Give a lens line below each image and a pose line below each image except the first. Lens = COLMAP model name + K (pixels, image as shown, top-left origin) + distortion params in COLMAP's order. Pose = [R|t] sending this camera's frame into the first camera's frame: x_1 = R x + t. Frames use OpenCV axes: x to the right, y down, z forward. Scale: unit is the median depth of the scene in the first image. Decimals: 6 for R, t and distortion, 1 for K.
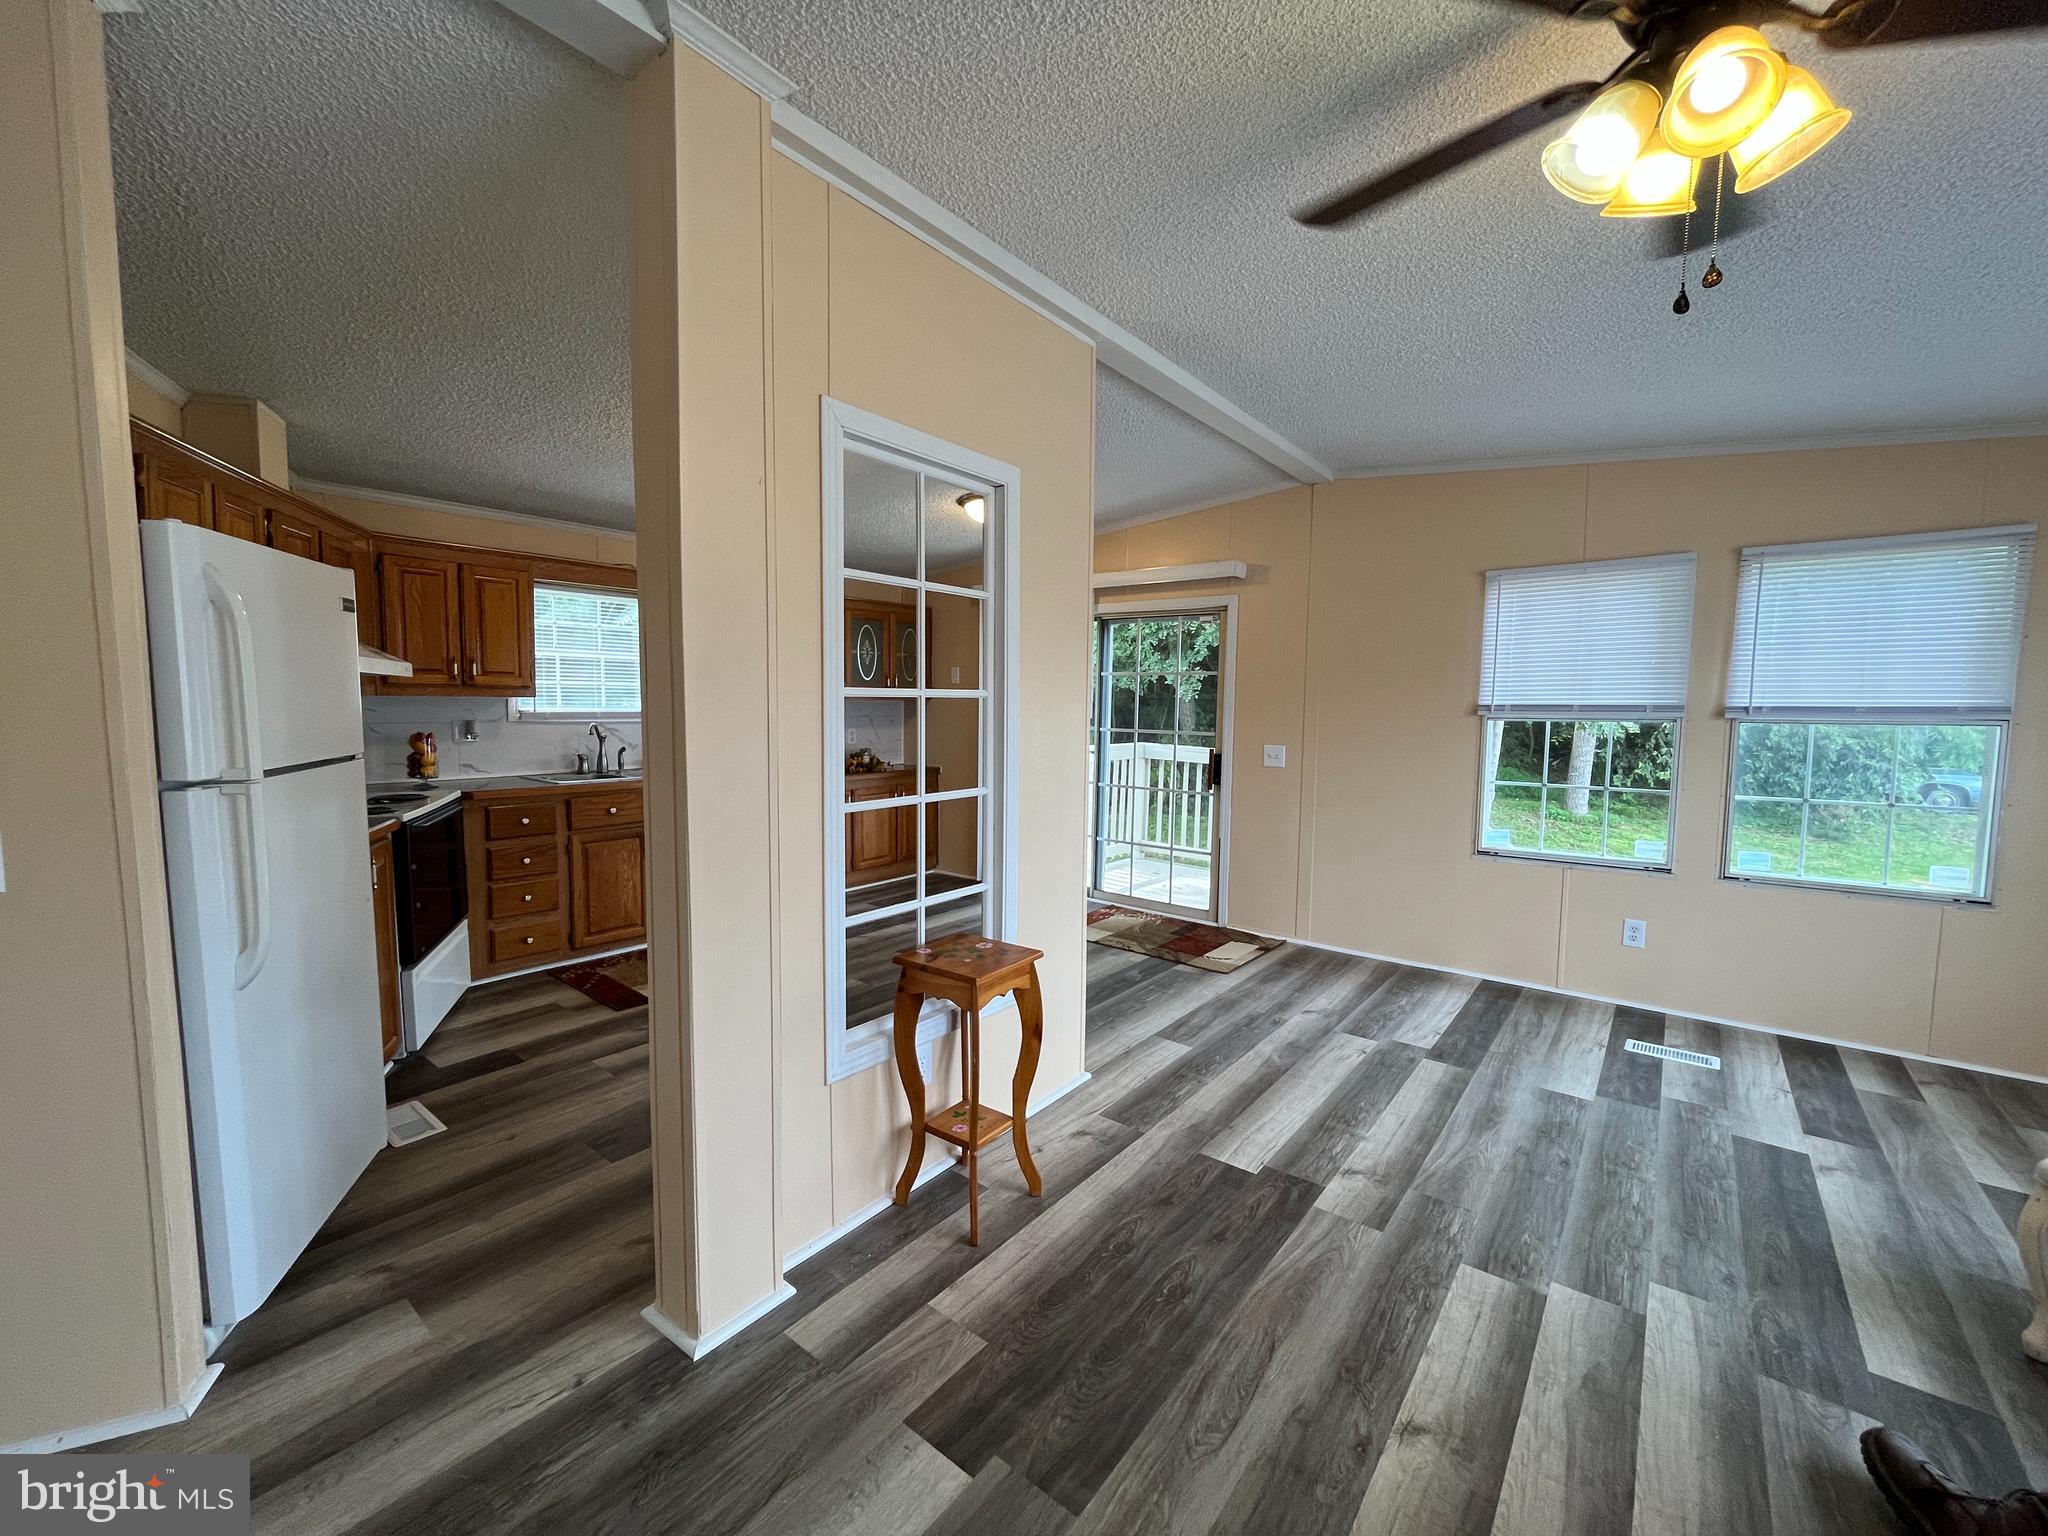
lens RADIAL K [[833.1, 0, 1024.0], [0, 833.1, 768.0], [0, 0, 1]] dist [-0.001379, -0.000196]
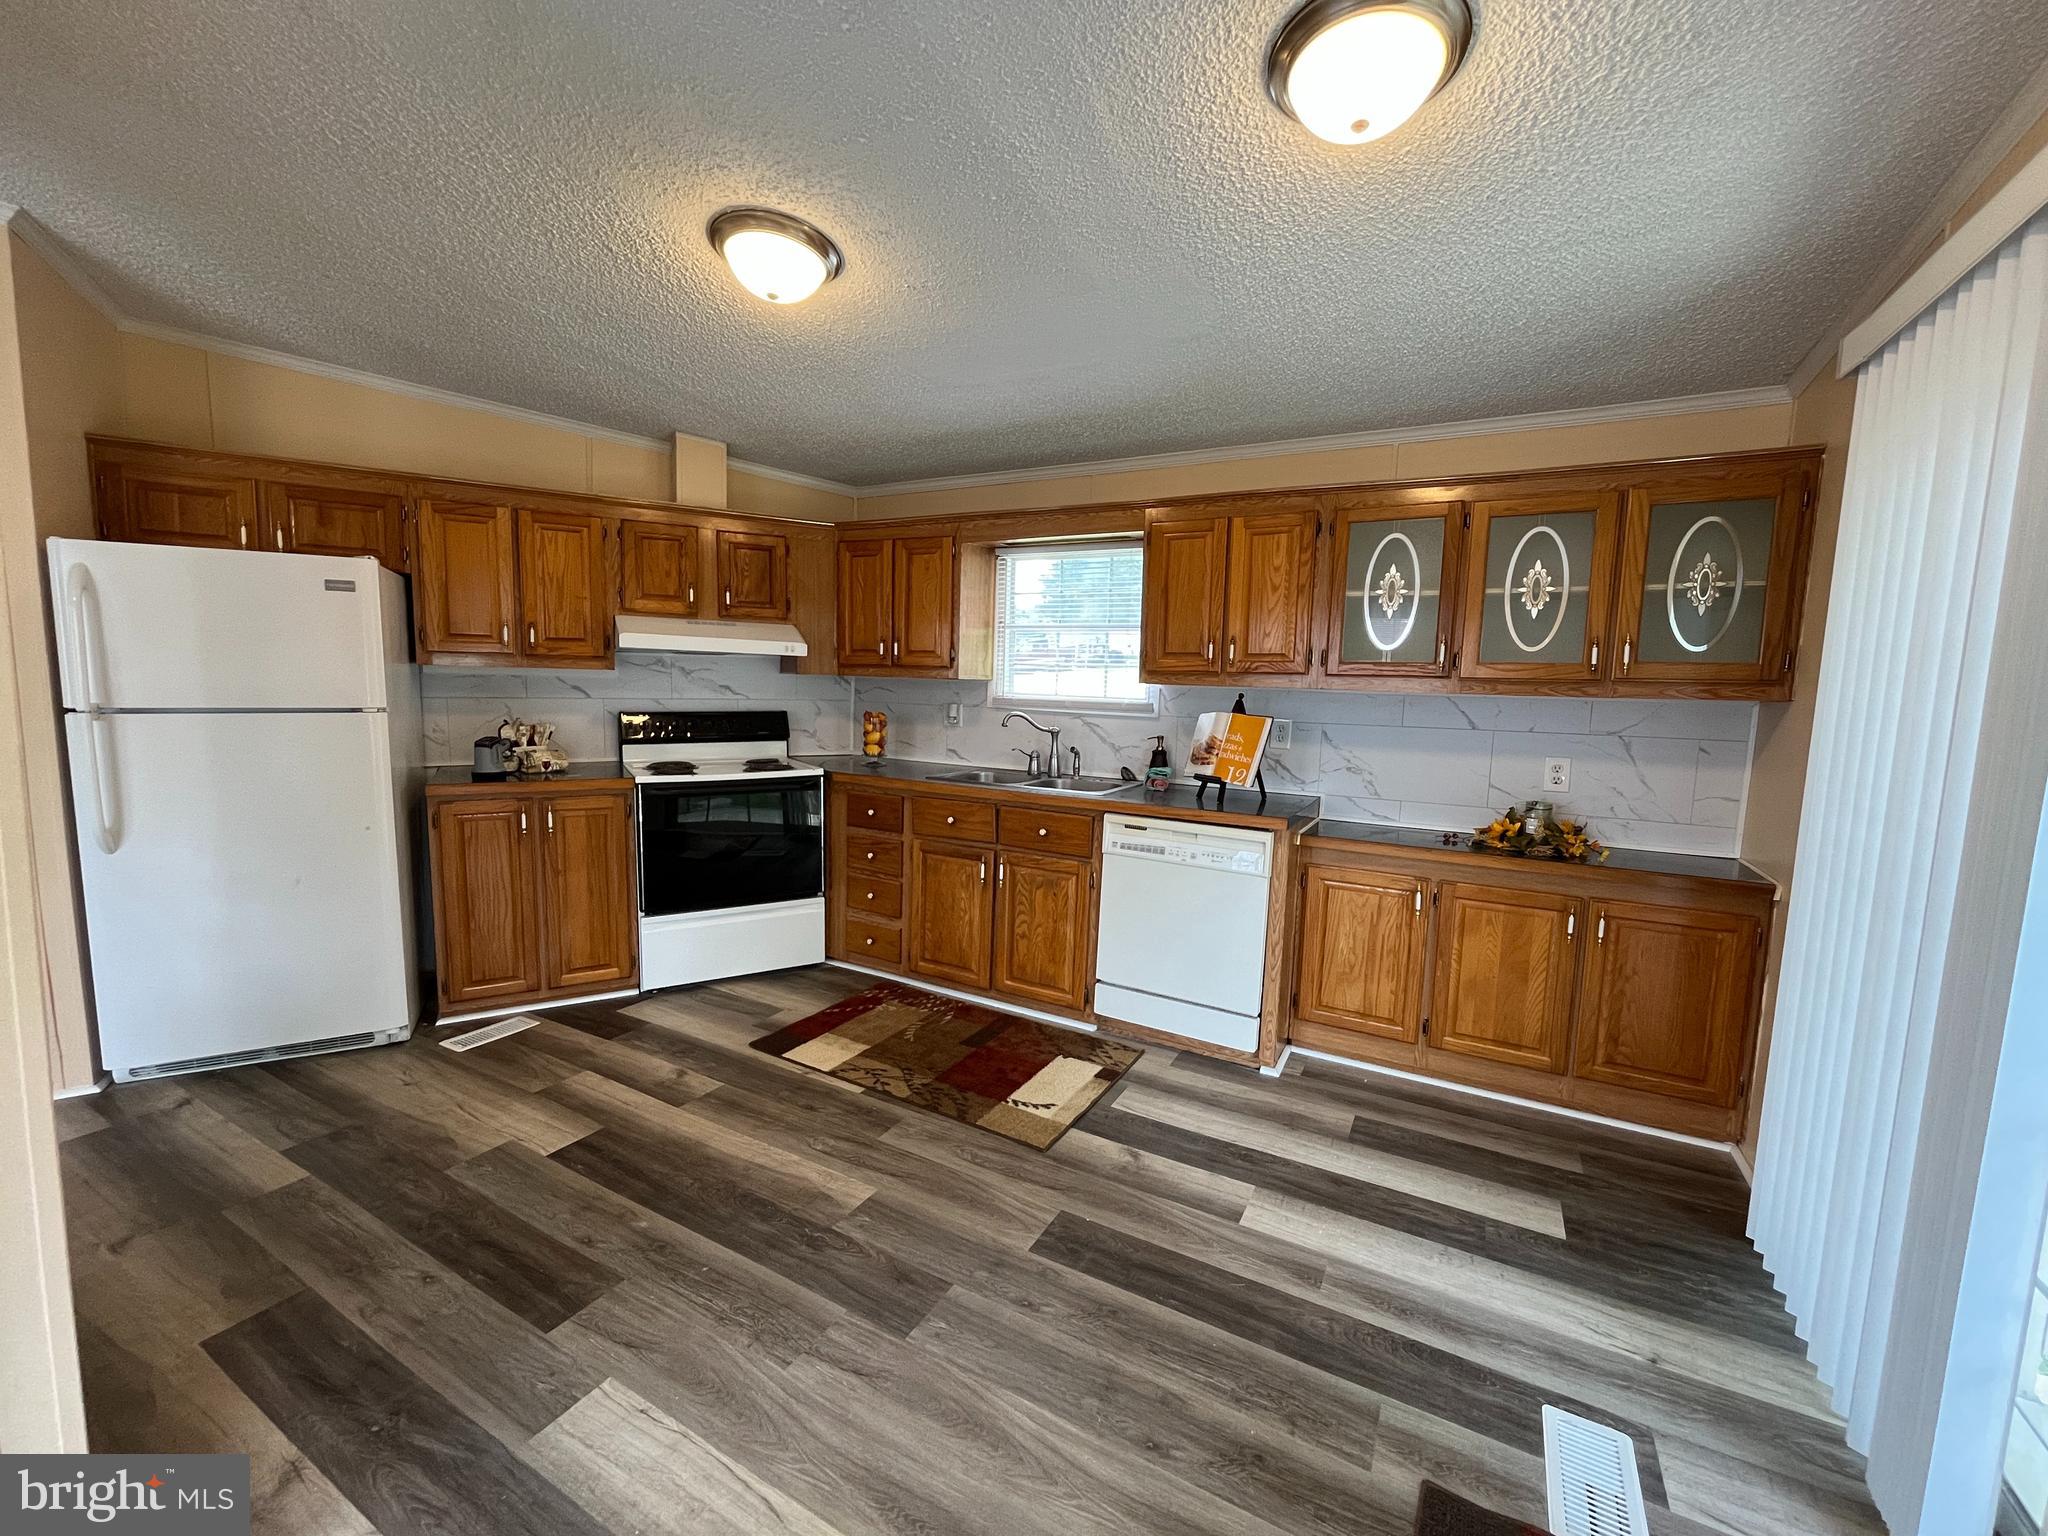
lens RADIAL K [[833.1, 0, 1024.0], [0, 833.1, 768.0], [0, 0, 1]] dist [-0.001379, -0.000196]
pose [[0.163417, 0.097136, -0.981763, 0.376018], [-0.106650, 0.991049, 0.080302, -0.087669], [0.980775, 0.091583, 0.172314, 1.162468]]
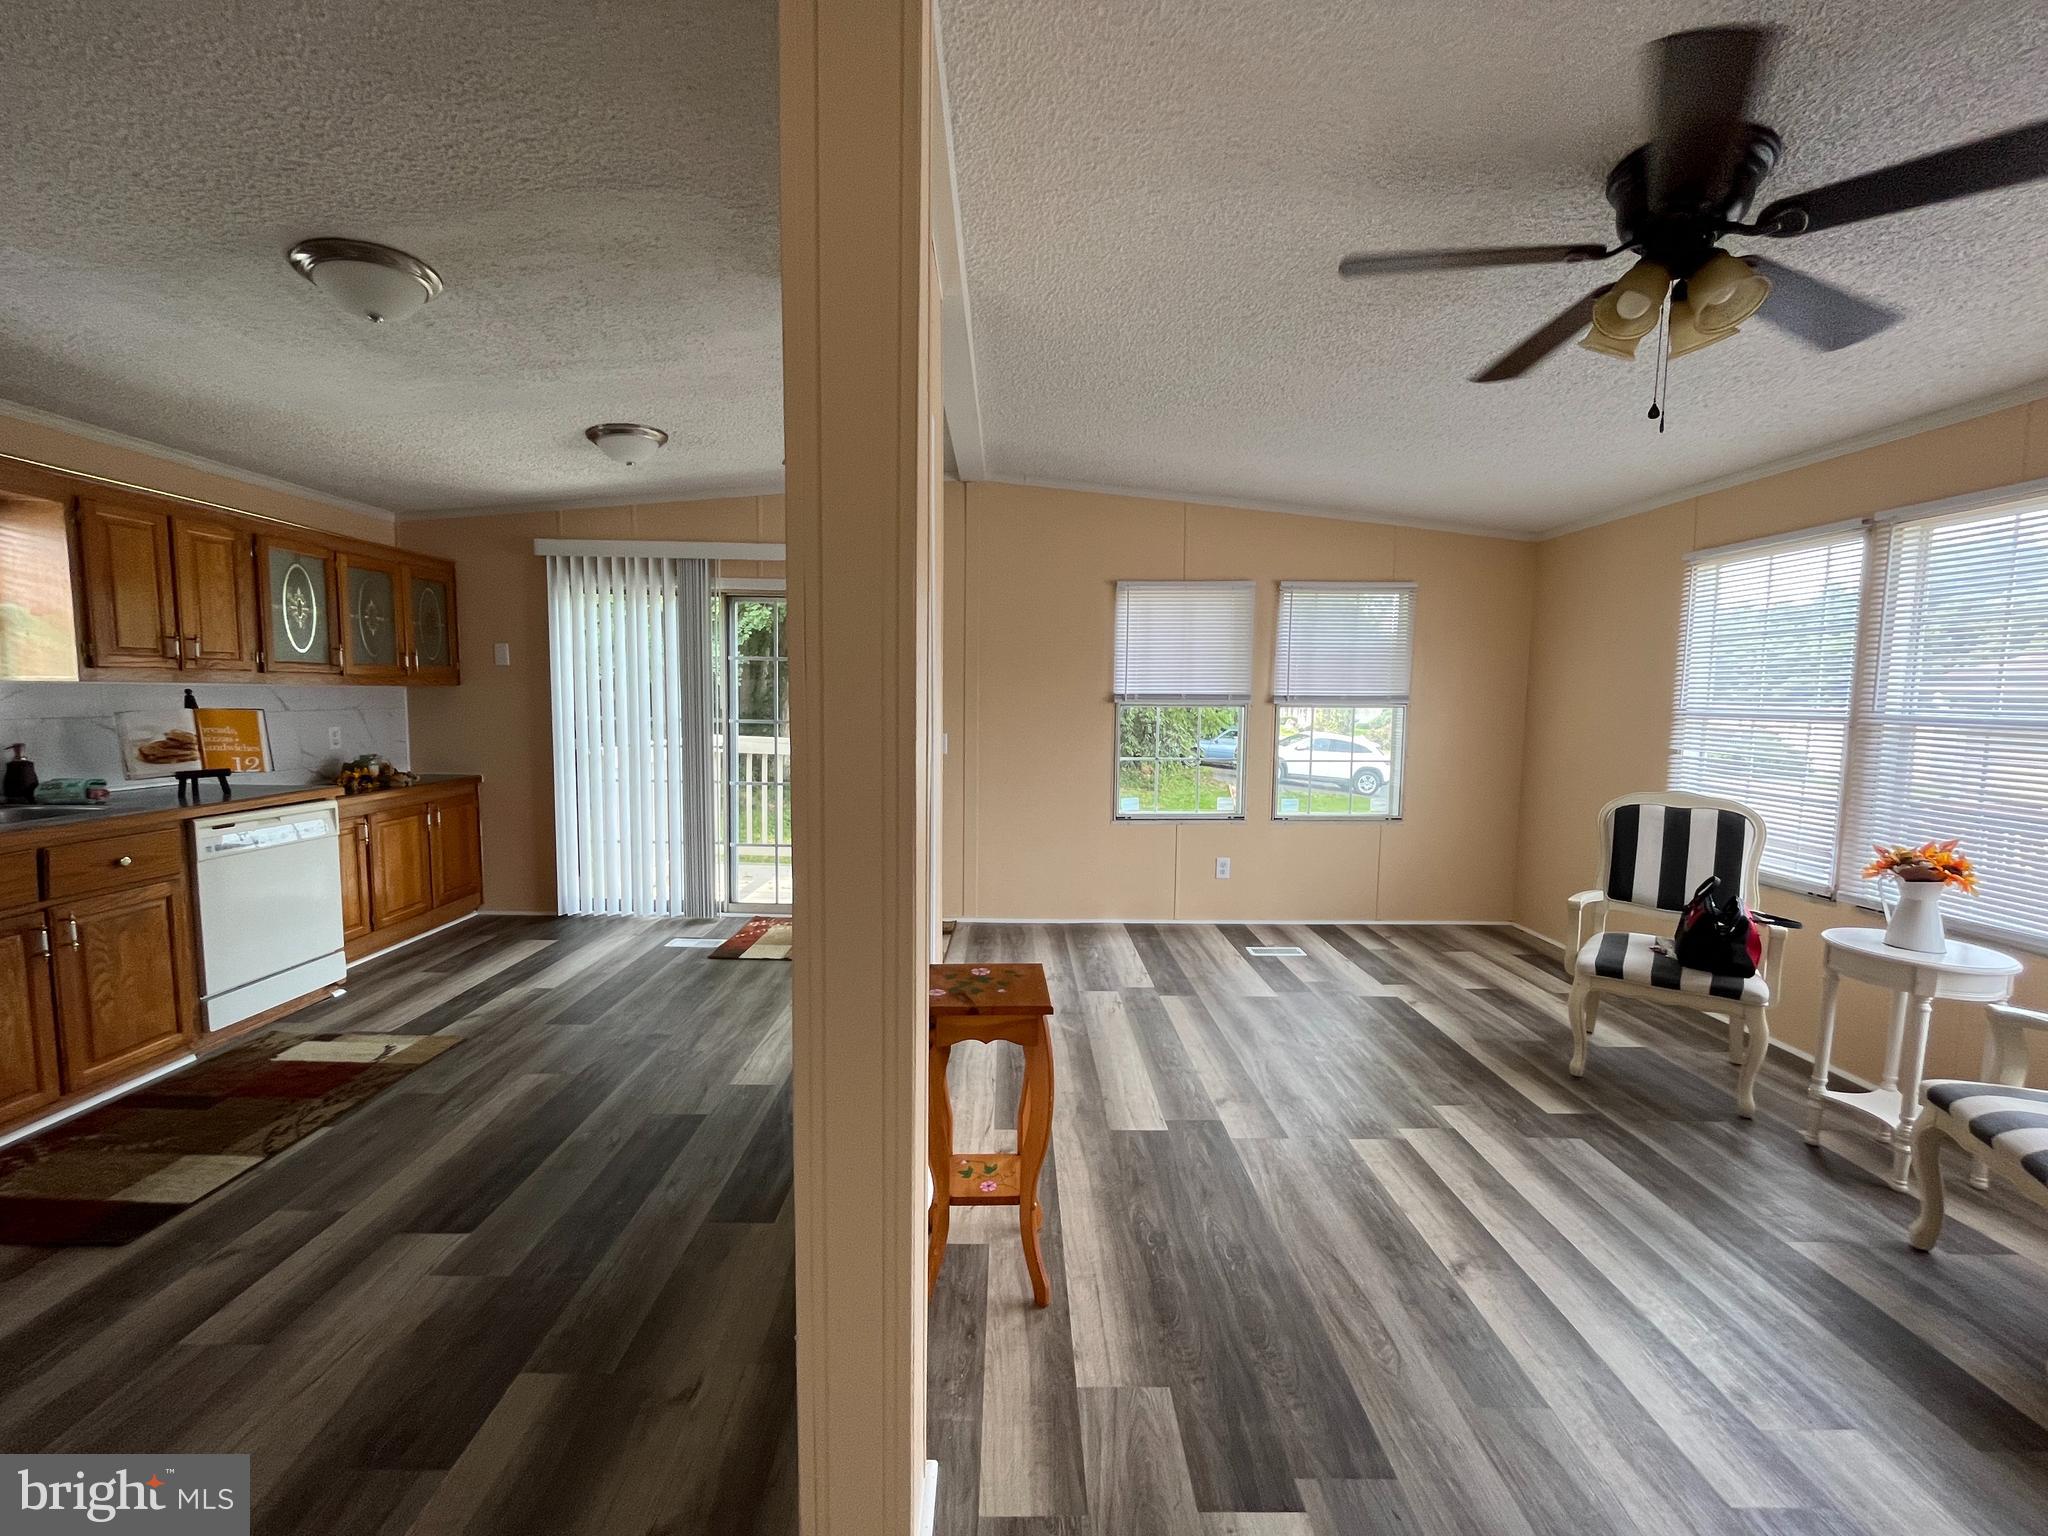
lens RADIAL K [[833.1, 0, 1024.0], [0, 833.1, 768.0], [0, 0, 1]] dist [-0.001379, -0.000196]
pose [[0.773756, -0.055247, 0.631070, -0.374766], [0.045543, 0.998463, 0.031571, -0.016886], [-0.631845, 0.004313, 0.775083, 0.200814]]
